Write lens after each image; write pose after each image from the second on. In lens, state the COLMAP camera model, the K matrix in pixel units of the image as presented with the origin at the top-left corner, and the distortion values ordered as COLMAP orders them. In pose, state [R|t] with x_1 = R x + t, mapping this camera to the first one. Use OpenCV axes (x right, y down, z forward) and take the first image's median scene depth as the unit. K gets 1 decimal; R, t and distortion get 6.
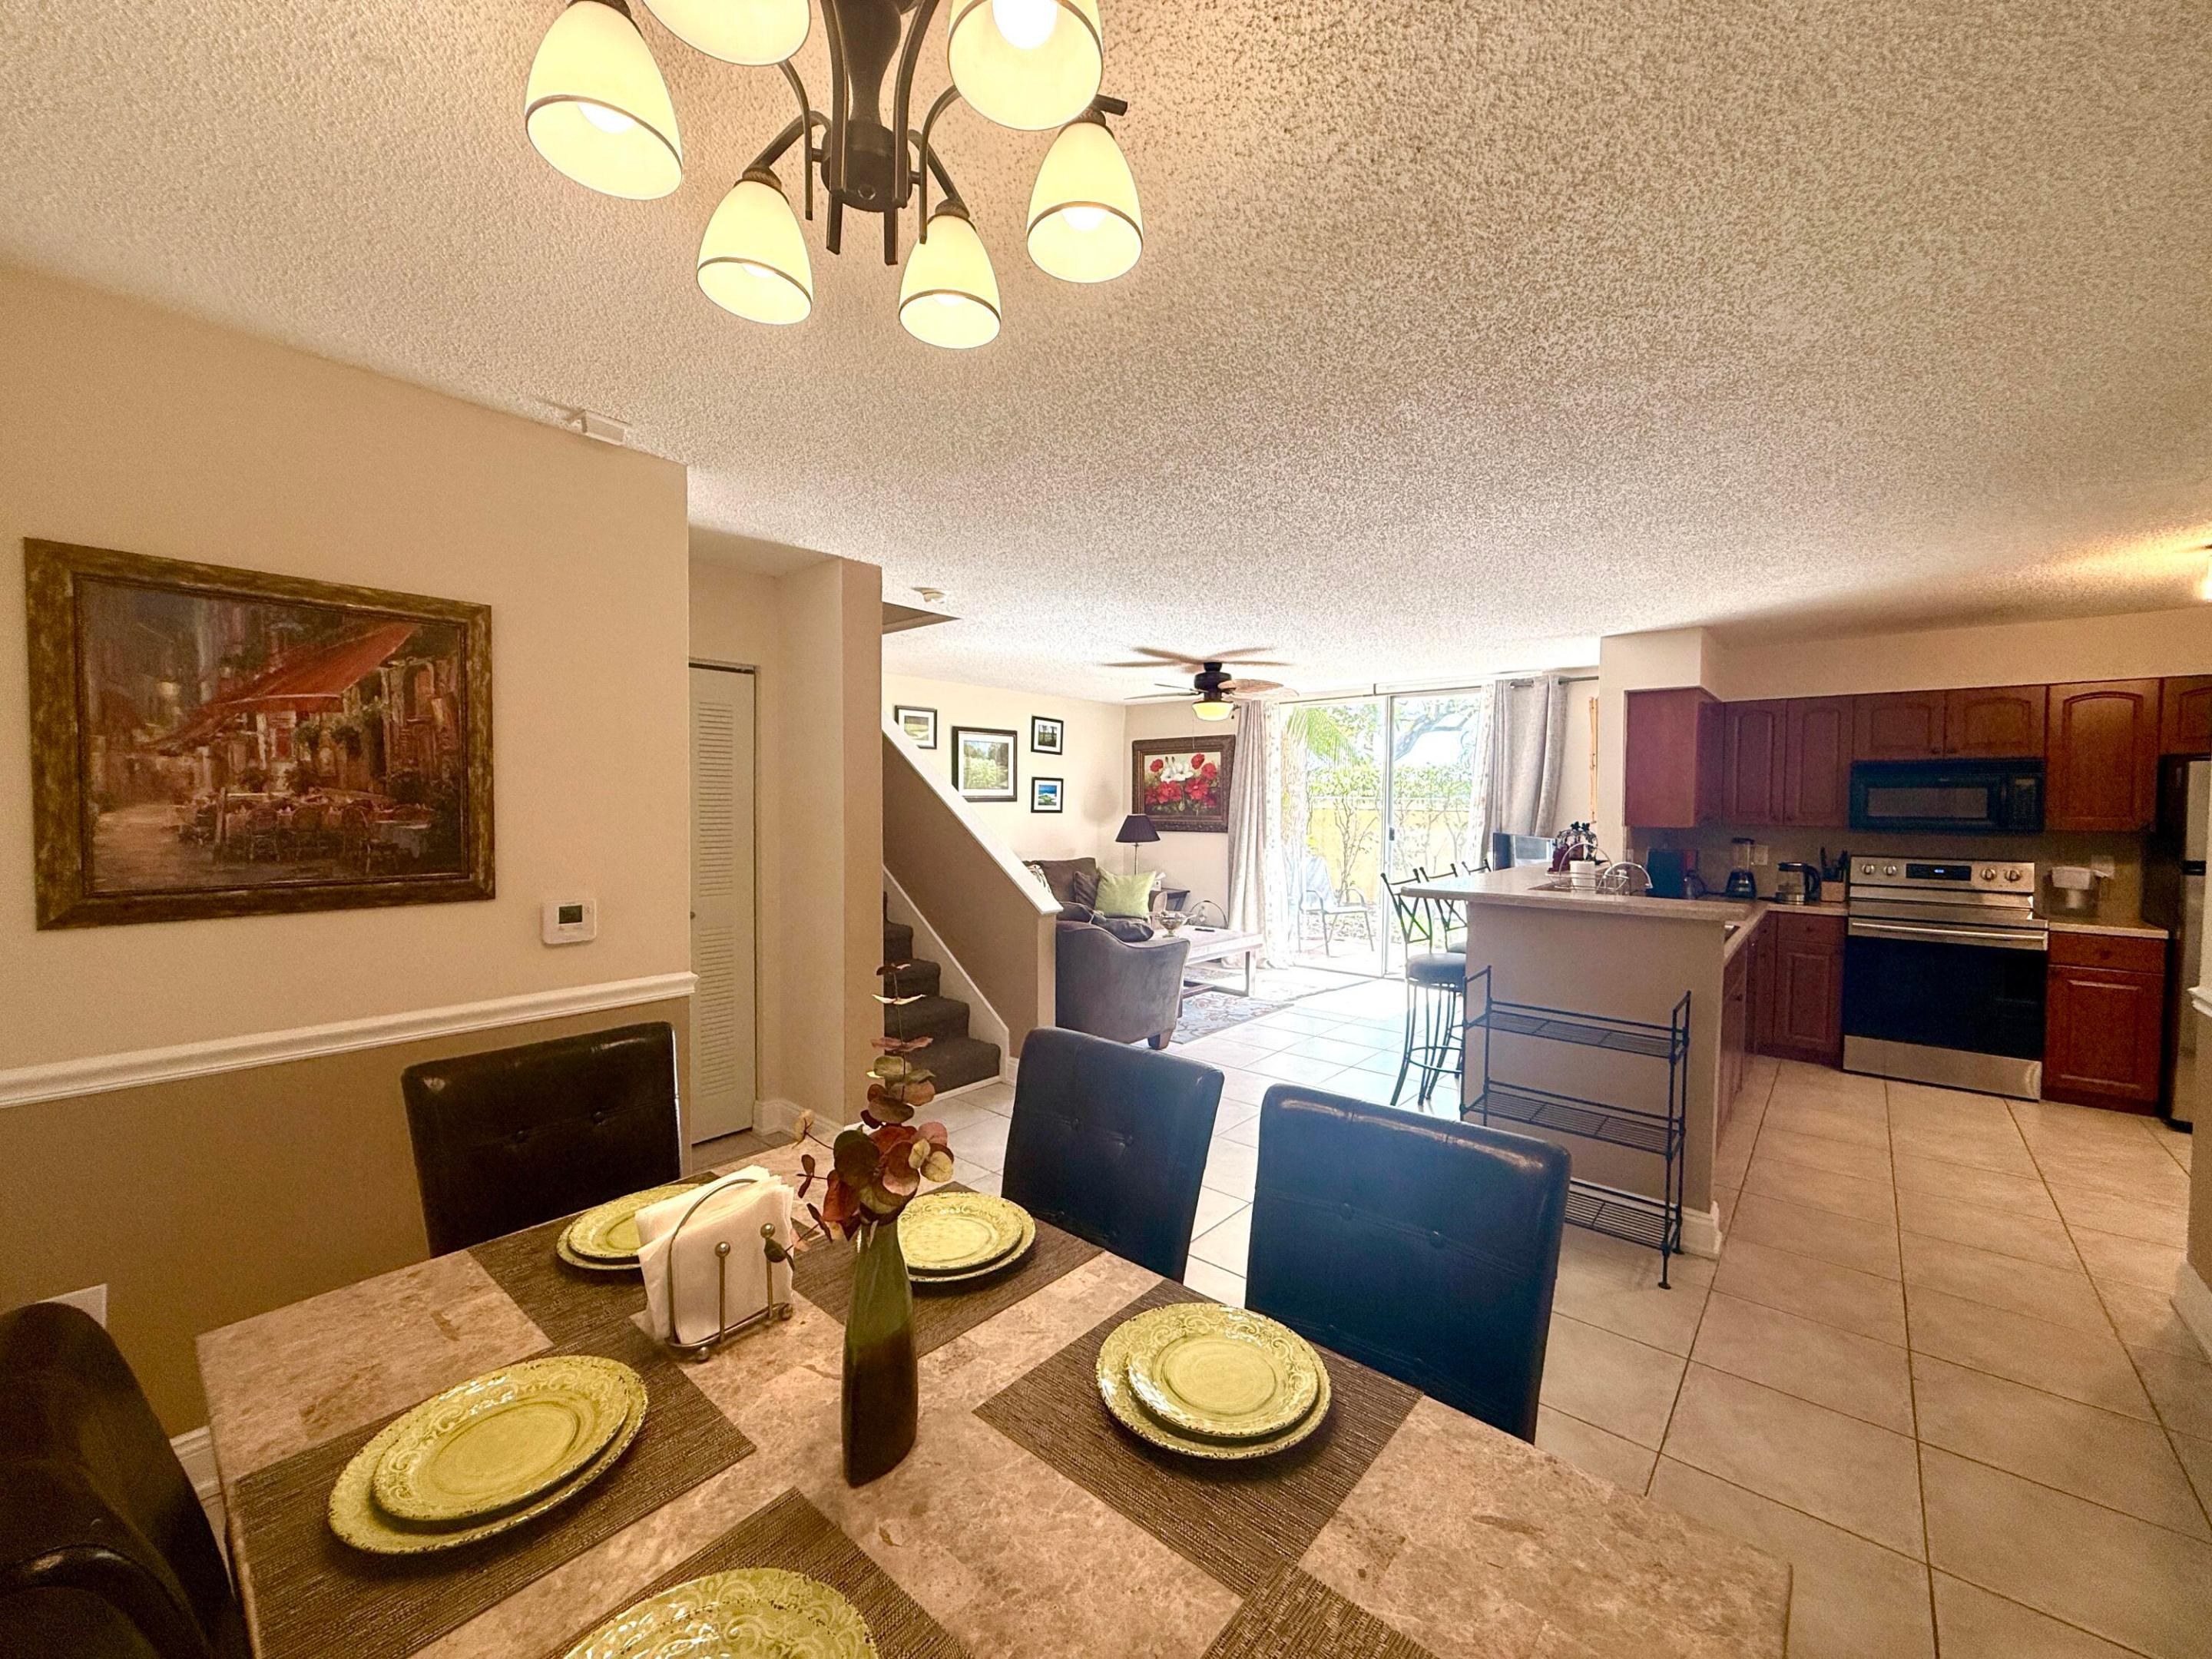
lens RADIAL K [[877.6, 0, 1102.6], [0, 877.6, 827.1], [0, 0, 1]] dist [0.000264, -0.000347]
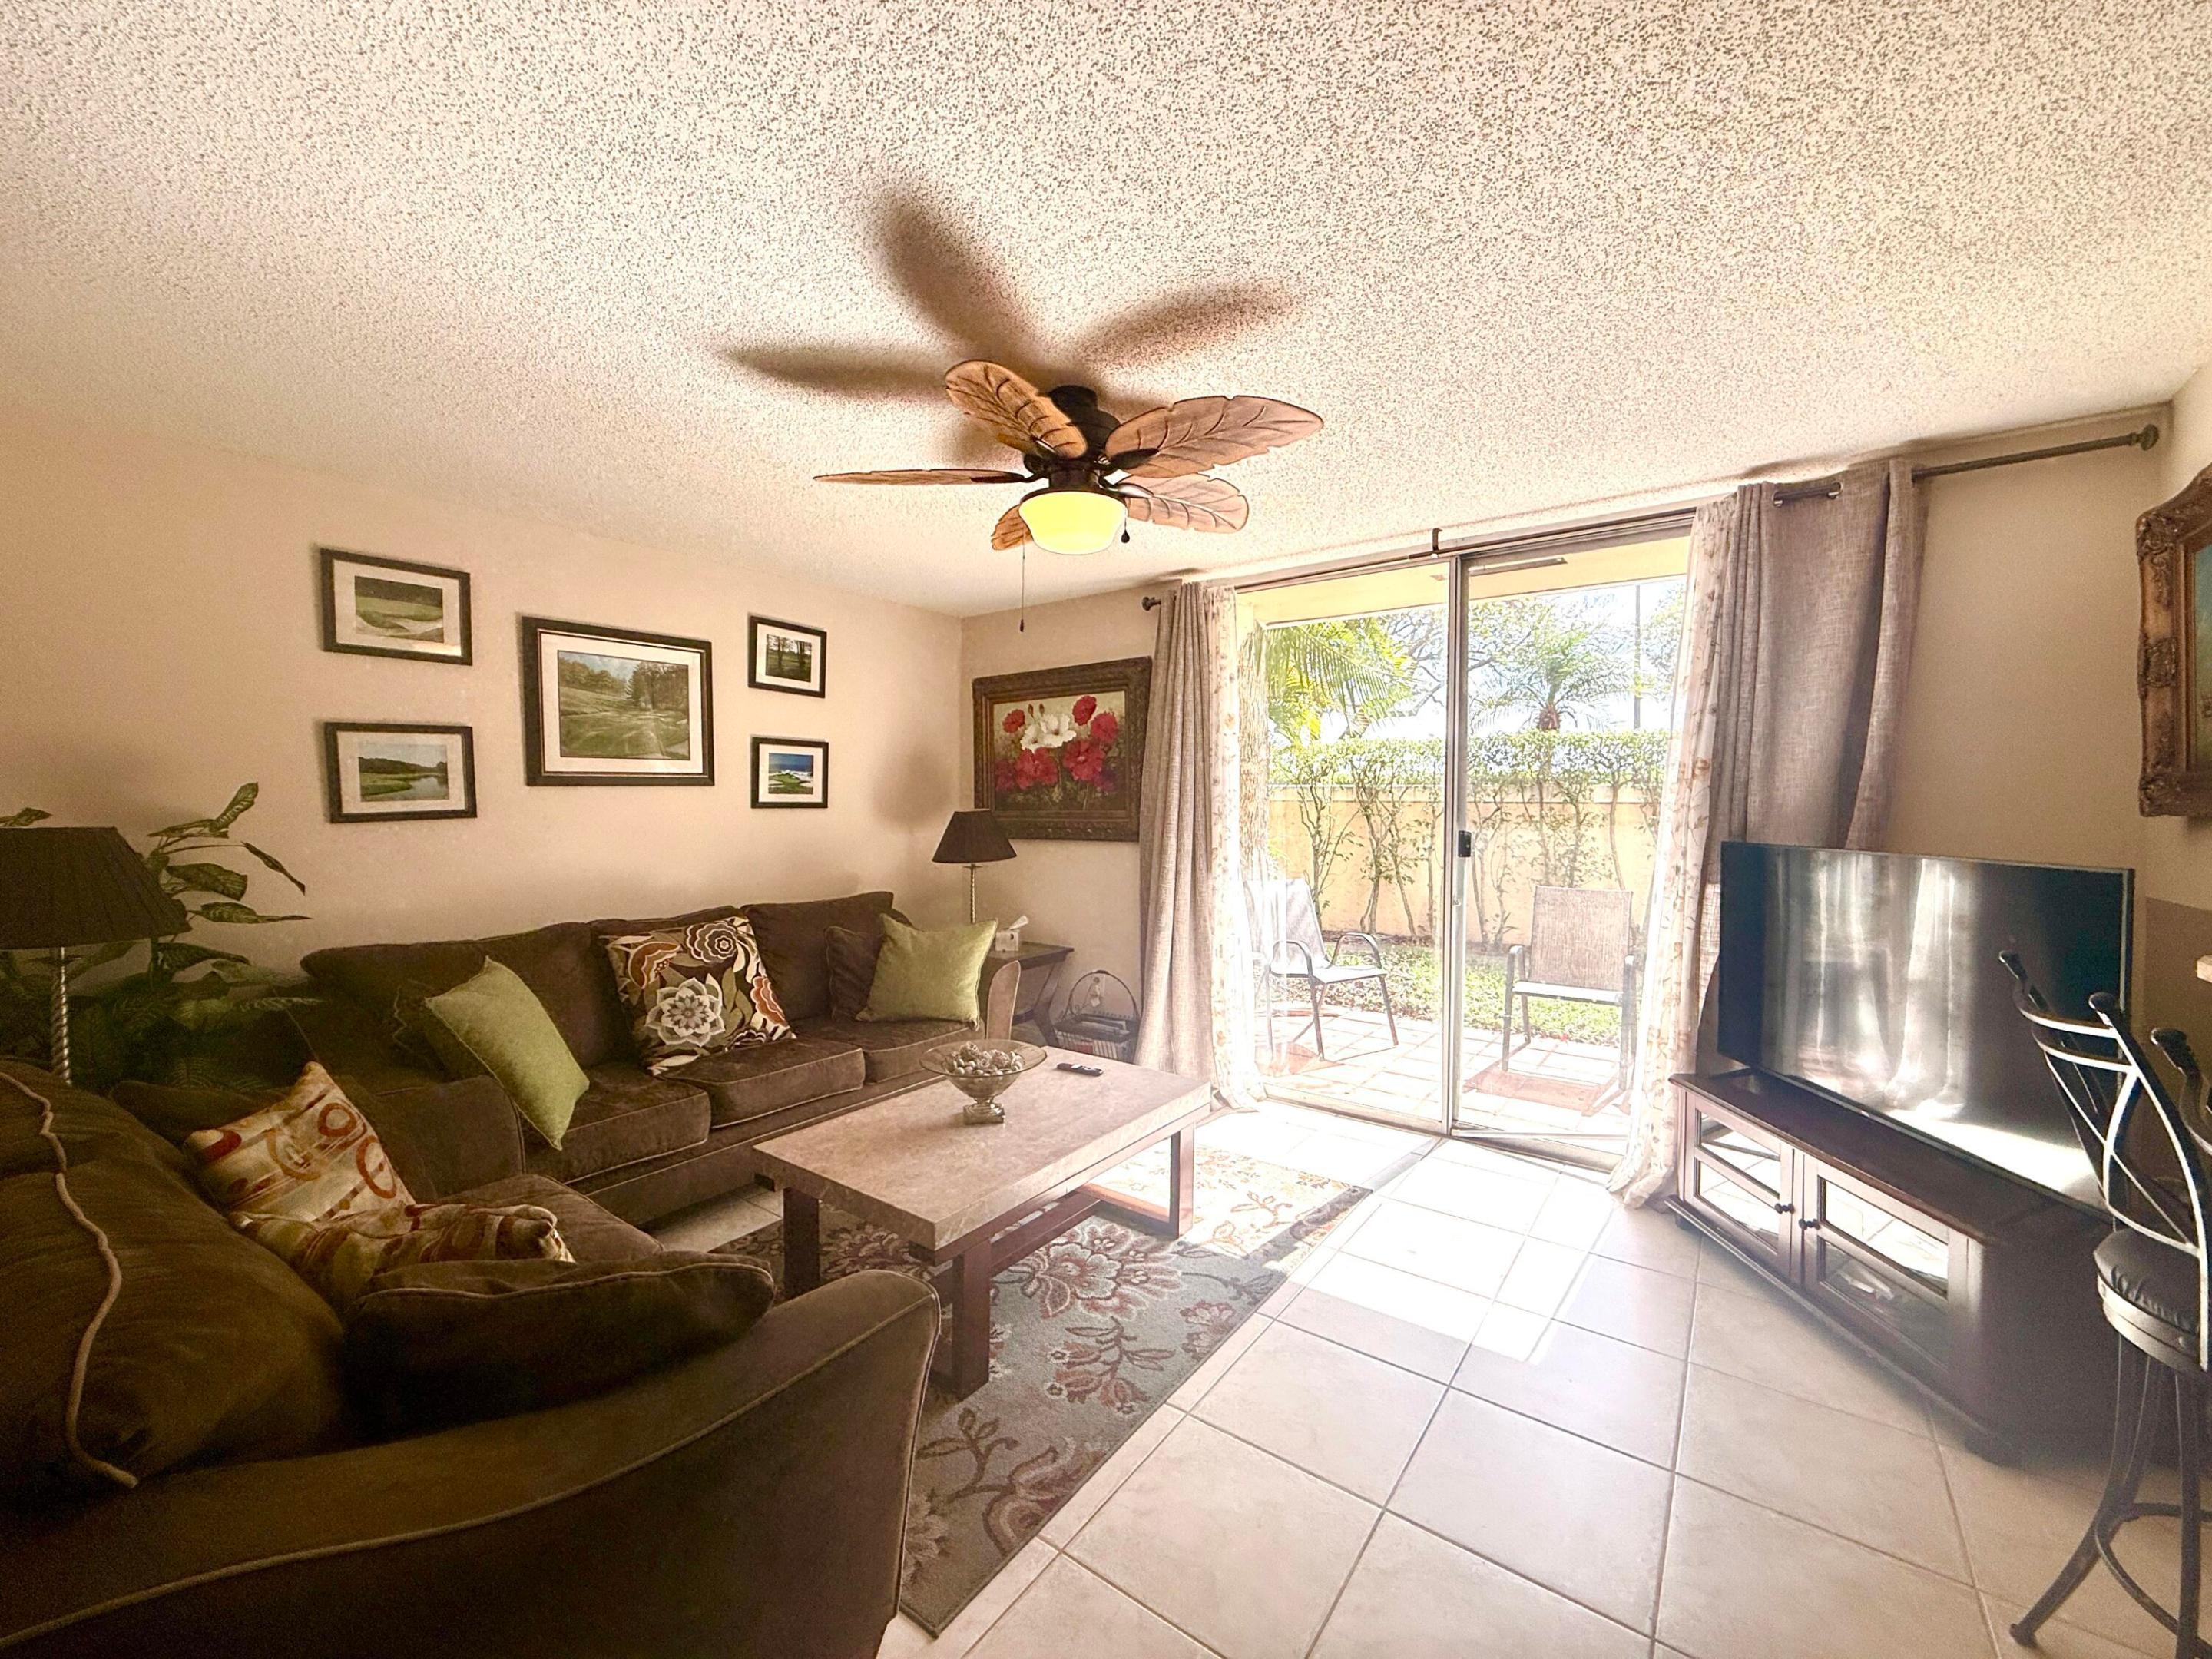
lens RADIAL K [[877.6, 0, 1103.7], [0, 877.6, 830.4], [0, 0, 1]] dist [0.000264, -0.000347]
pose [[0.997391, -0.011219, 0.071315, 0.102976], [0.010806, 0.999923, 0.006181, -0.005382], [-0.071378, -0.005394, 0.997435, 0.584232]]
